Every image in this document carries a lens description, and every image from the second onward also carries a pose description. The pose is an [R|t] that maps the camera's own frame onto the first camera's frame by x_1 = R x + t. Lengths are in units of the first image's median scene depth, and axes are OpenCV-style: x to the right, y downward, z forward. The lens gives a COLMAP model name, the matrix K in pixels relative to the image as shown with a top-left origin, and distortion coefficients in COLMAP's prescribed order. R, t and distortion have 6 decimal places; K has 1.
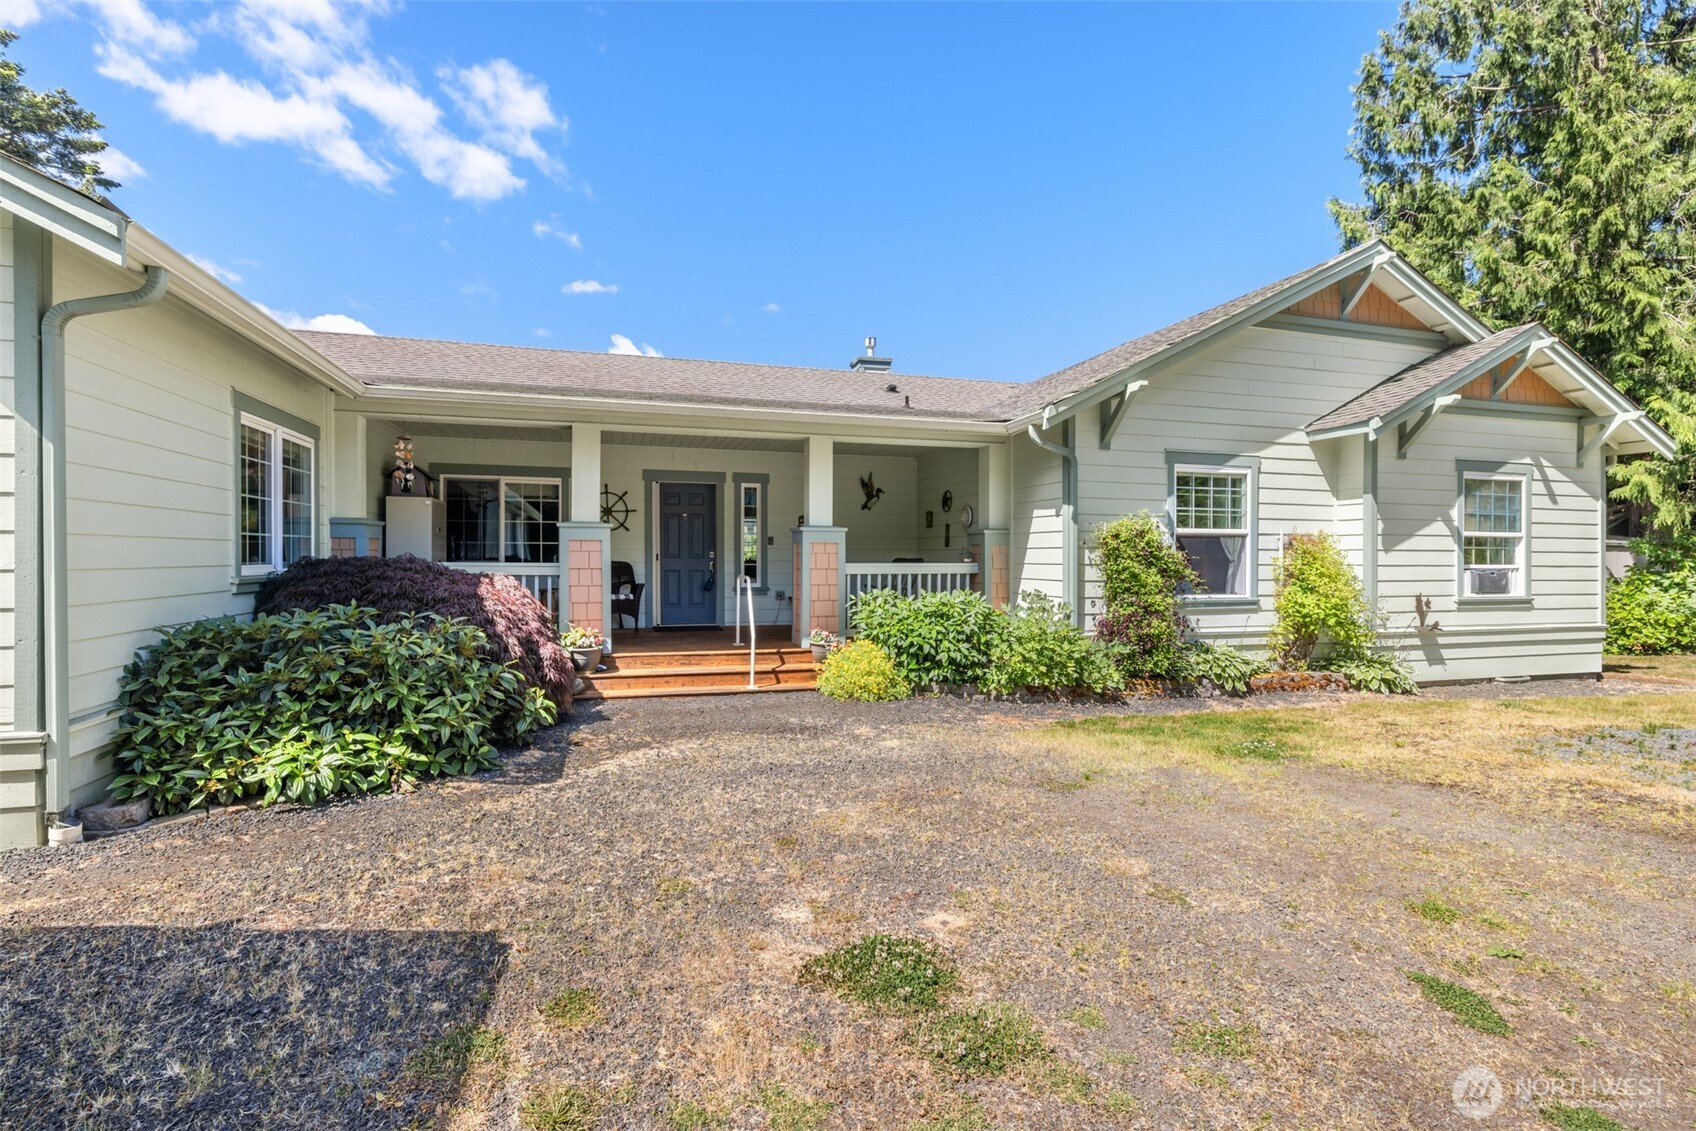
lens RADIAL K [[794.4, 0, 849.1], [0, 794.4, 563.4], [0, 0, 1]] dist [0.001288, 0.000040]
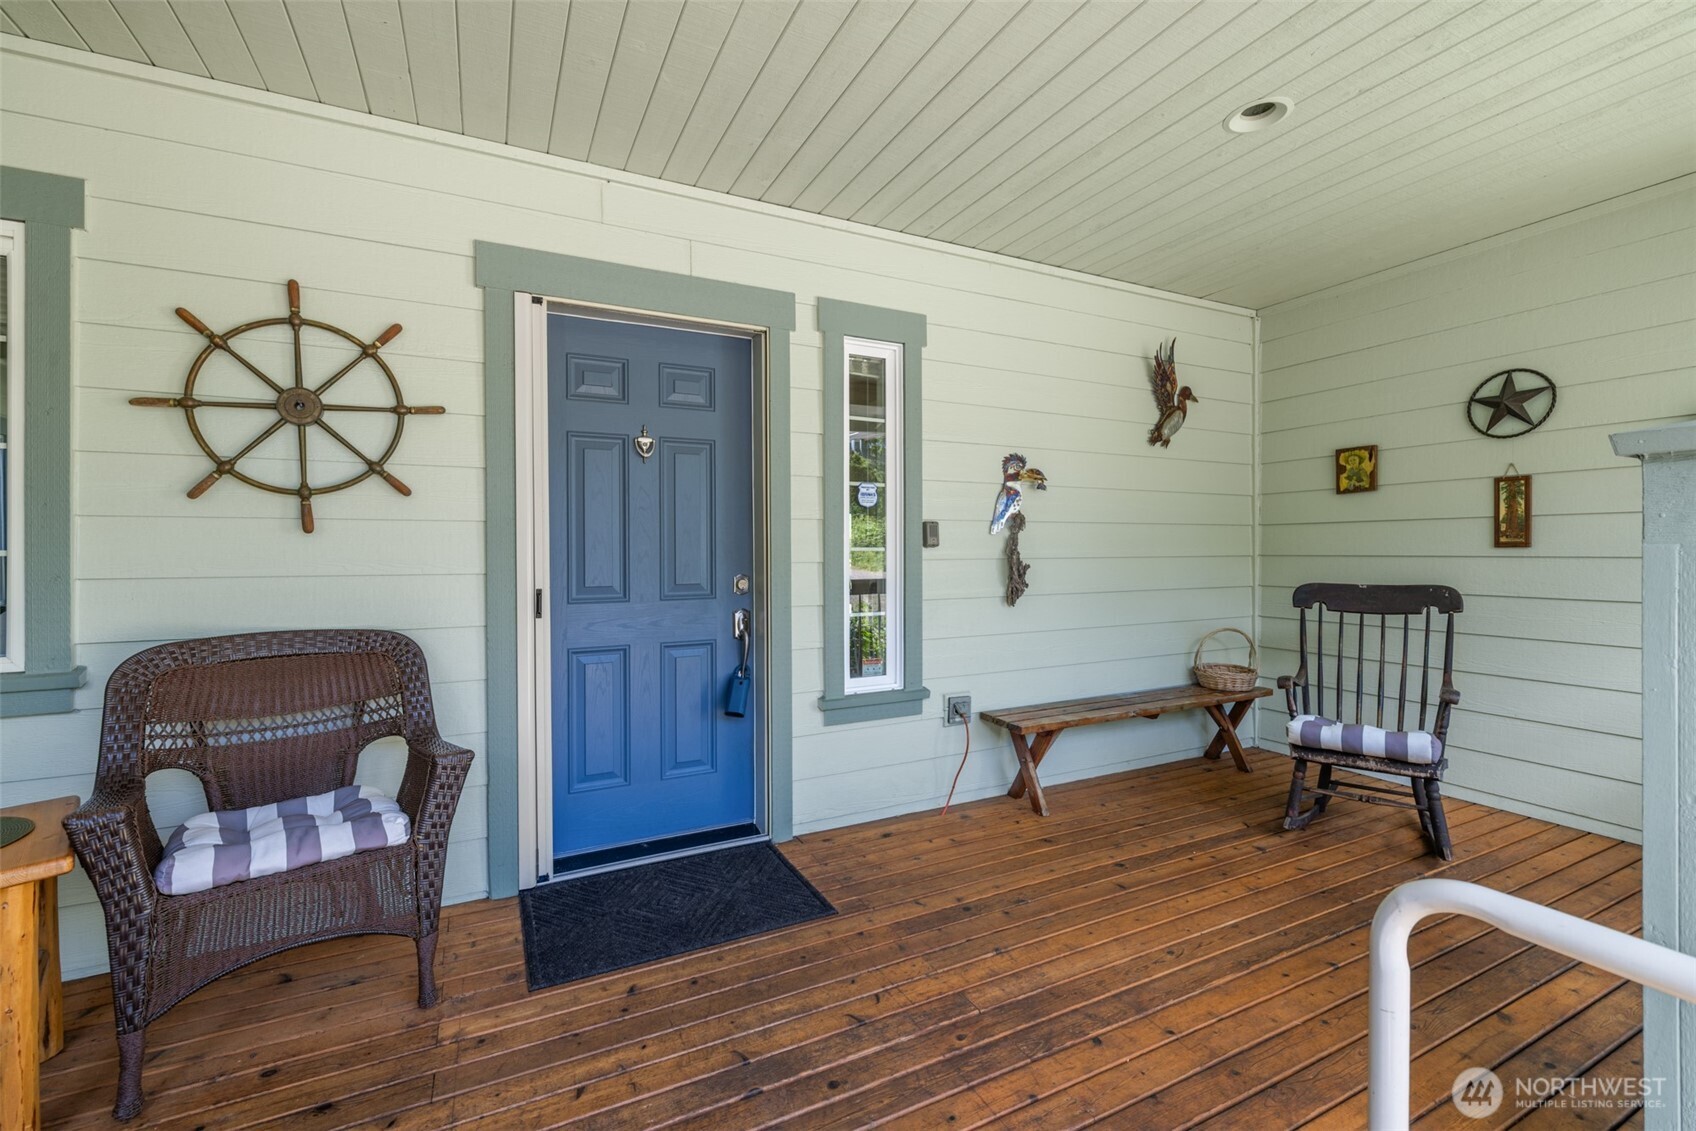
lens RADIAL K [[718.3, 0, 847.4], [0, 718.3, 549.8], [0, 0, 1]] dist [0.002387, -0.000302]
pose [[0.986465, -0.005584, 0.163878, -0.214286], [0.005030, 0.999980, 0.003797, -0.029012], [-0.163896, -0.002921, 0.986473, 0.892006]]
